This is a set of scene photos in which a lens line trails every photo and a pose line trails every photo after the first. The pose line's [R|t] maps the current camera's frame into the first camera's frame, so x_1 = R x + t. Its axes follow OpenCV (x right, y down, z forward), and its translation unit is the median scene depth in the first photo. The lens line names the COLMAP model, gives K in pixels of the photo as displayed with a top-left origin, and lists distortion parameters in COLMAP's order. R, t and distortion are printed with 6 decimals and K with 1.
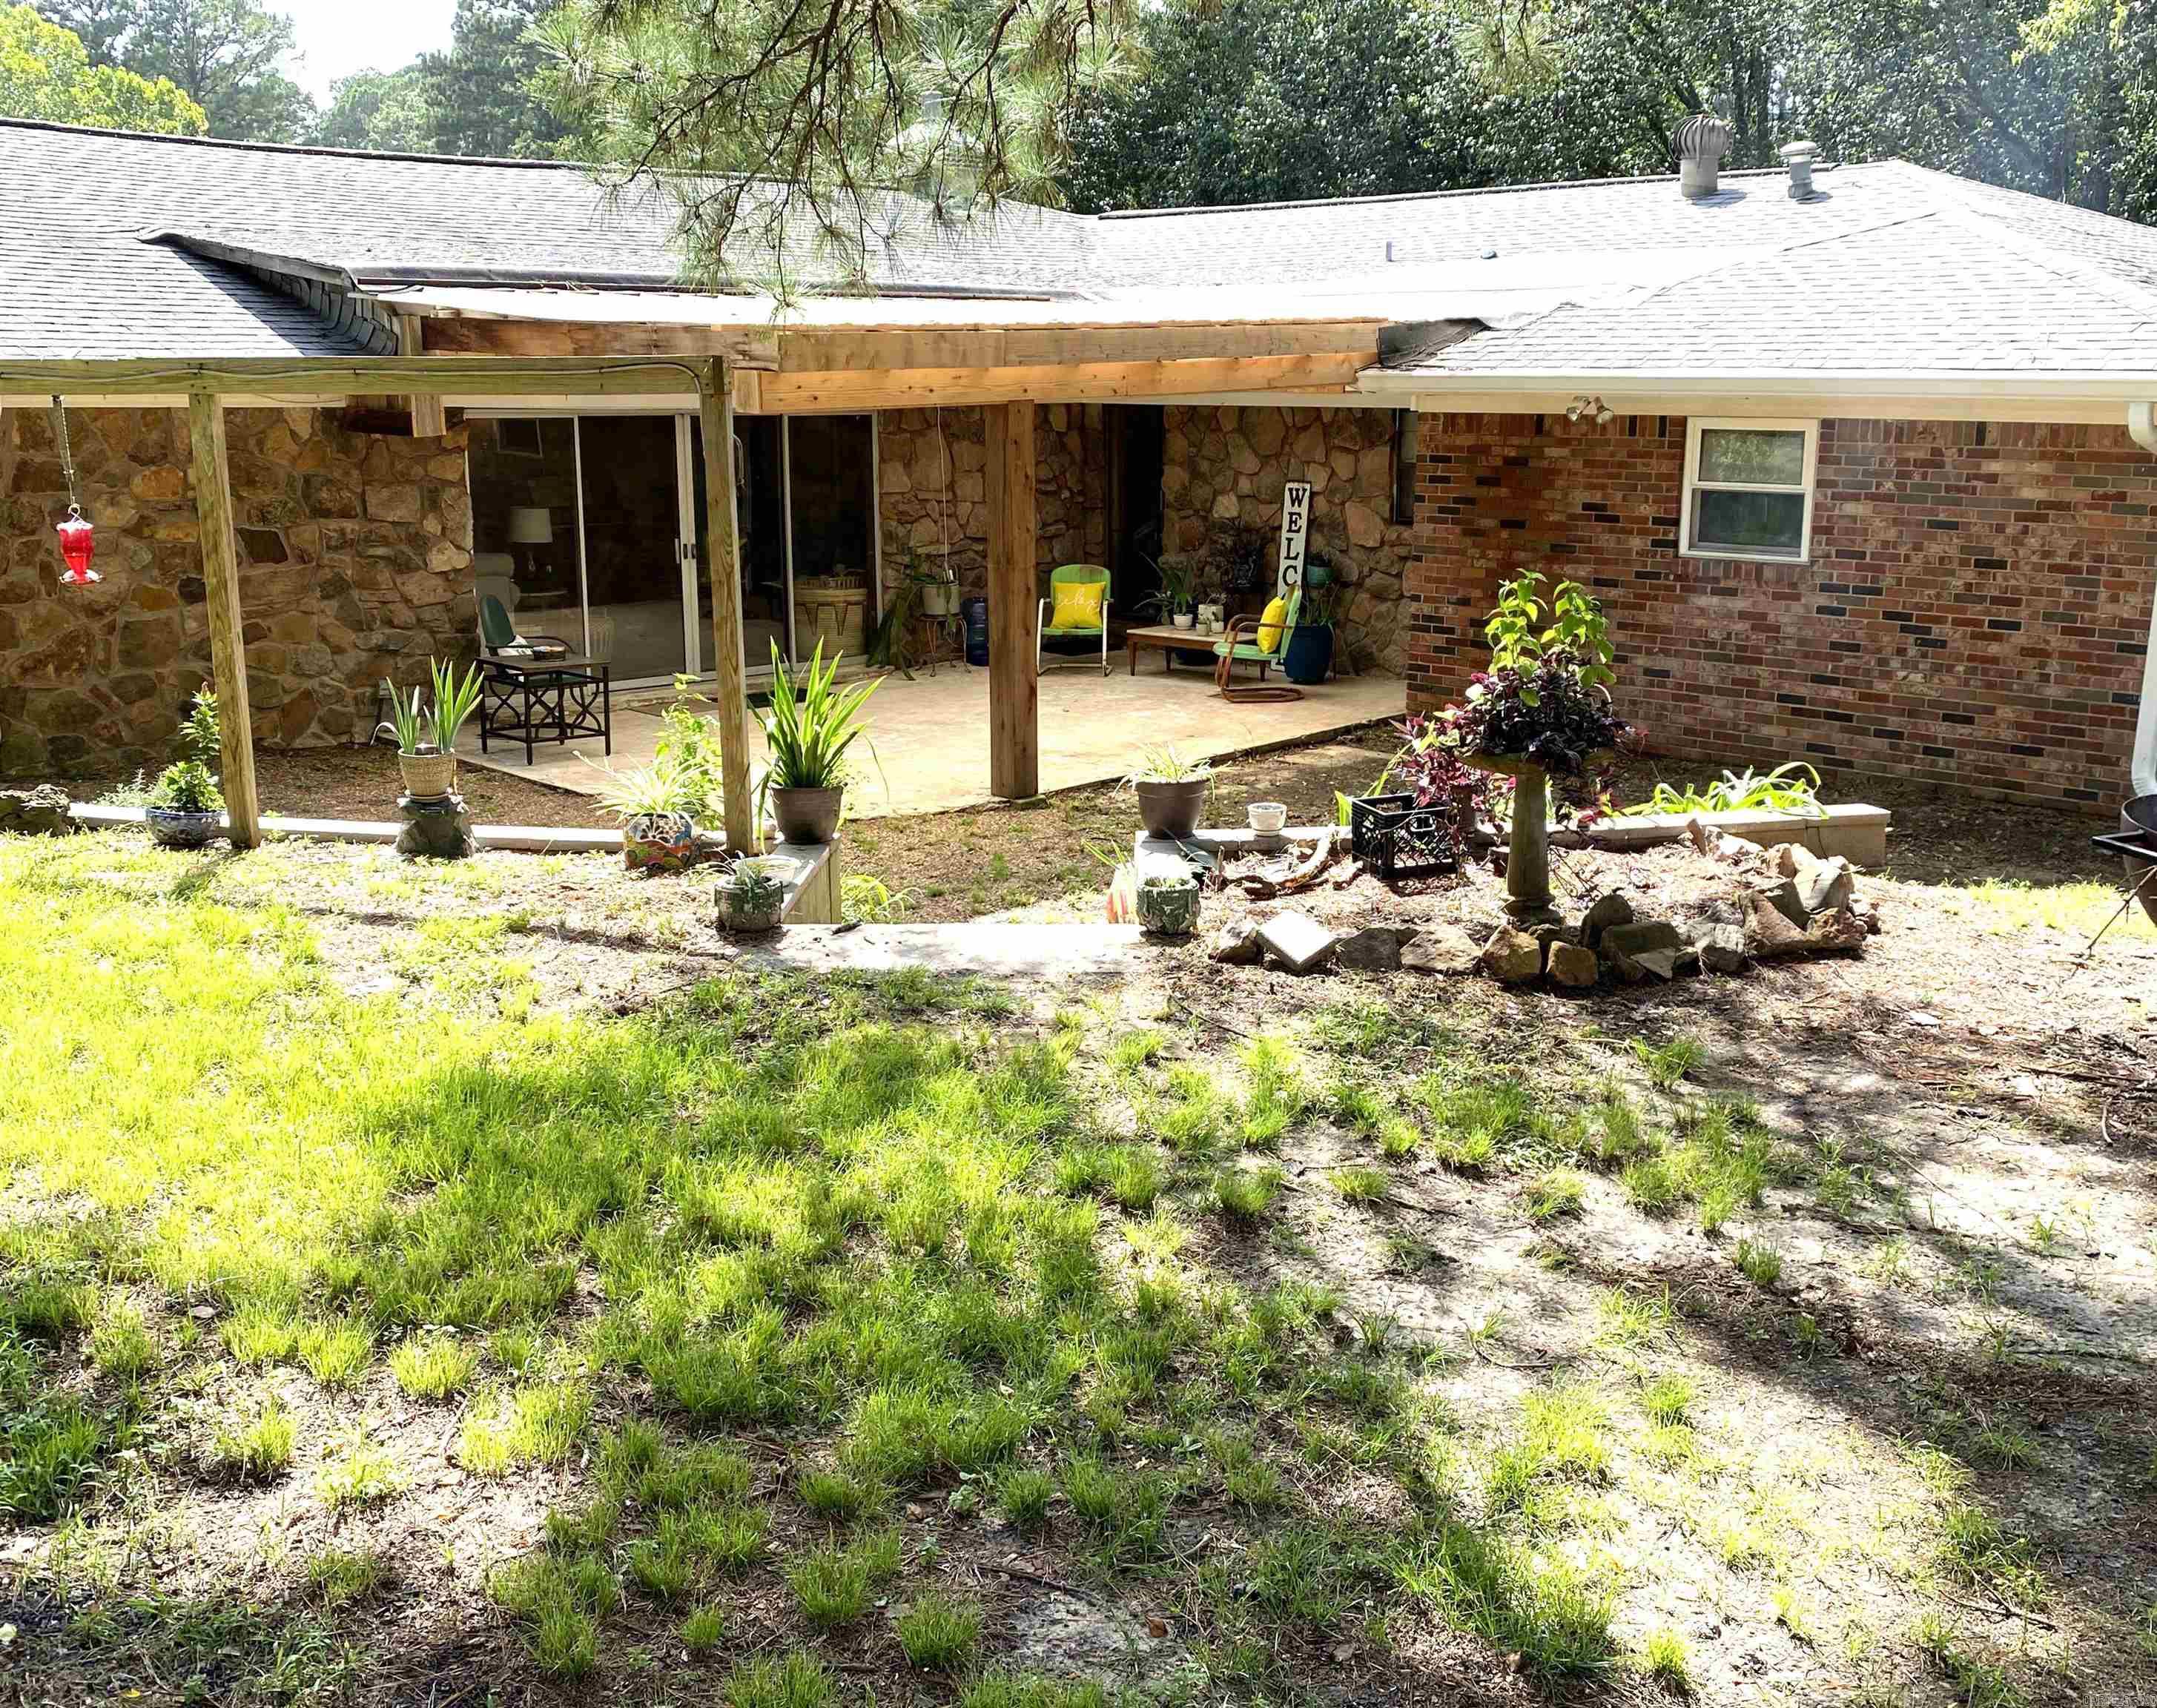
lens RADIAL K [[2255.1, 0, 1186.2], [0, 2255.1, 873.3], [0, 0, 1]] dist [0.013727, 0.000000]
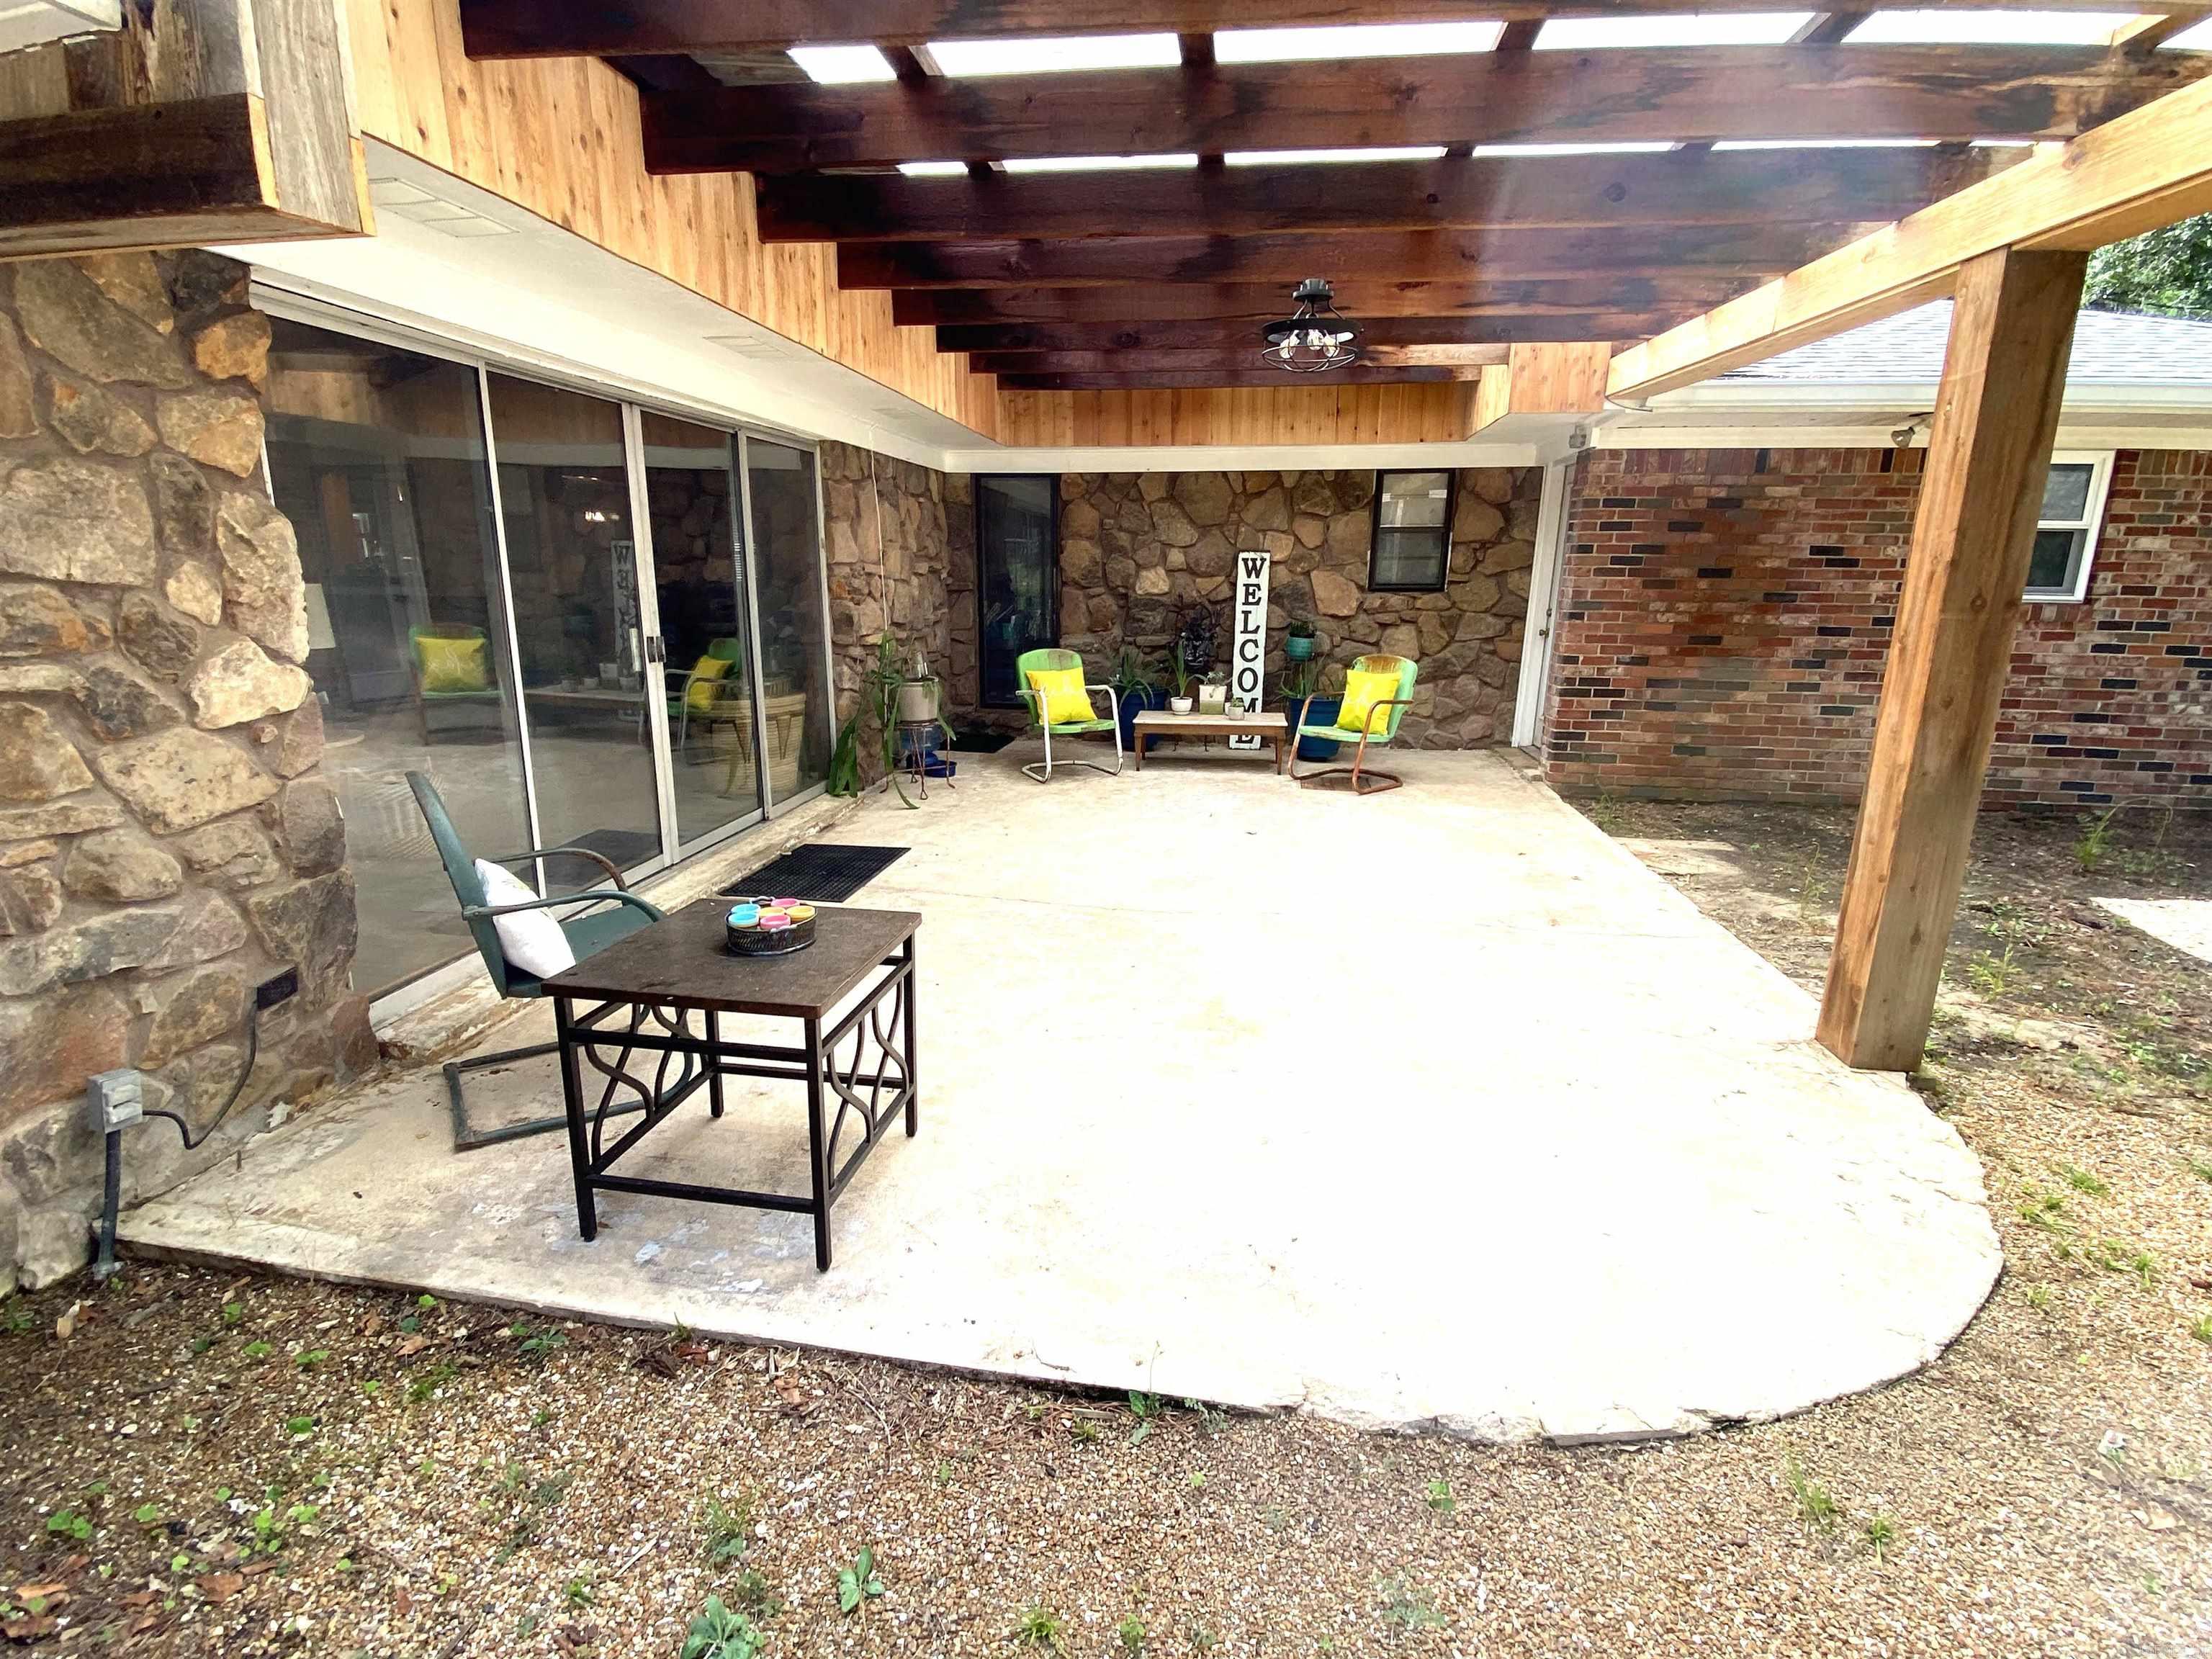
lens RADIAL K [[1037.2, 0, 1096.7], [0, 1037.2, 843.3], [0, 0, 1]] dist [-0.032673, -0.001157]
pose [[0.836235, -0.145883, 0.528610, -0.305279], [0.124852, 0.989298, 0.075512, -0.110321], [-0.533969, 0.002852, 0.845499, 0.794395]]
